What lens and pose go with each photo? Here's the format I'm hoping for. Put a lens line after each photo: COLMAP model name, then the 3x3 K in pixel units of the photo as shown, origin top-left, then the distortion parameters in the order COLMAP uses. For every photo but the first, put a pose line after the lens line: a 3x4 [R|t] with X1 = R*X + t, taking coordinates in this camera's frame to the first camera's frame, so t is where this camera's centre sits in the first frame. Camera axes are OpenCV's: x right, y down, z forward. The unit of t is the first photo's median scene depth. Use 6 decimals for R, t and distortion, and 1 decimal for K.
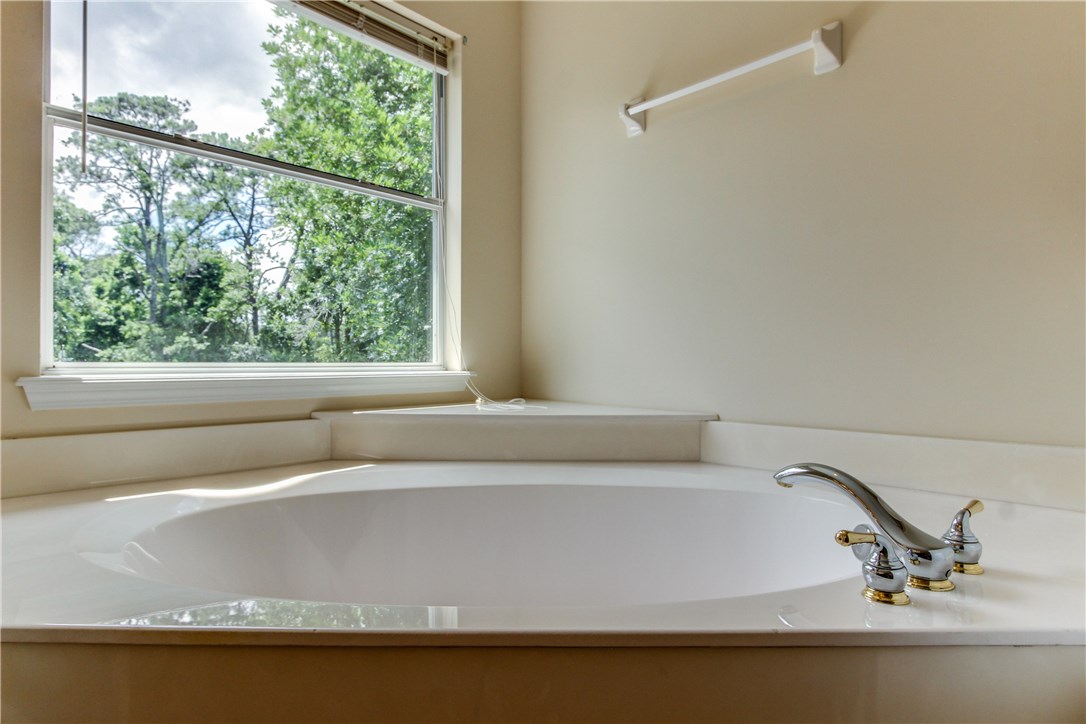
lens RADIAL K [[566.9, 0, 546.4], [0, 566.9, 360.0], [0, 0, 1]] dist [-0.014152, 0.008145]
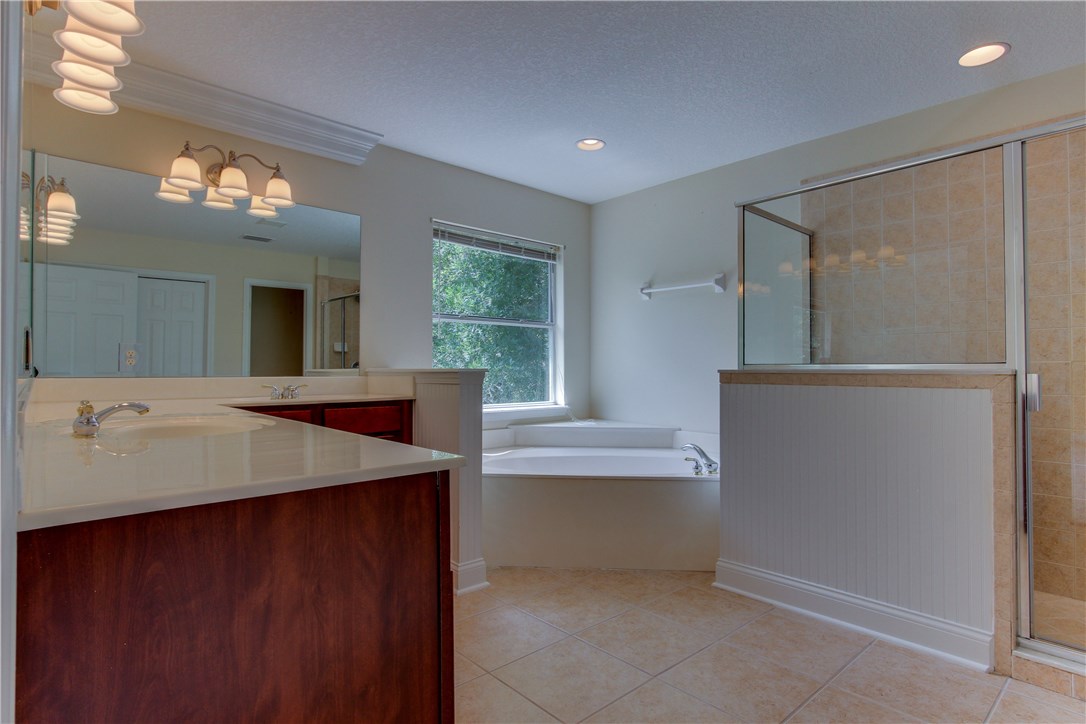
lens RADIAL K [[566.9, 0, 546.4], [0, 566.9, 360.0], [0, 0, 1]] dist [-0.014152, 0.008145]
pose [[0.997978, -0.006574, -0.063212, -0.083907], [0.006250, 0.999966, -0.005328, -0.140371], [0.063245, 0.004922, 0.997986, -1.107070]]
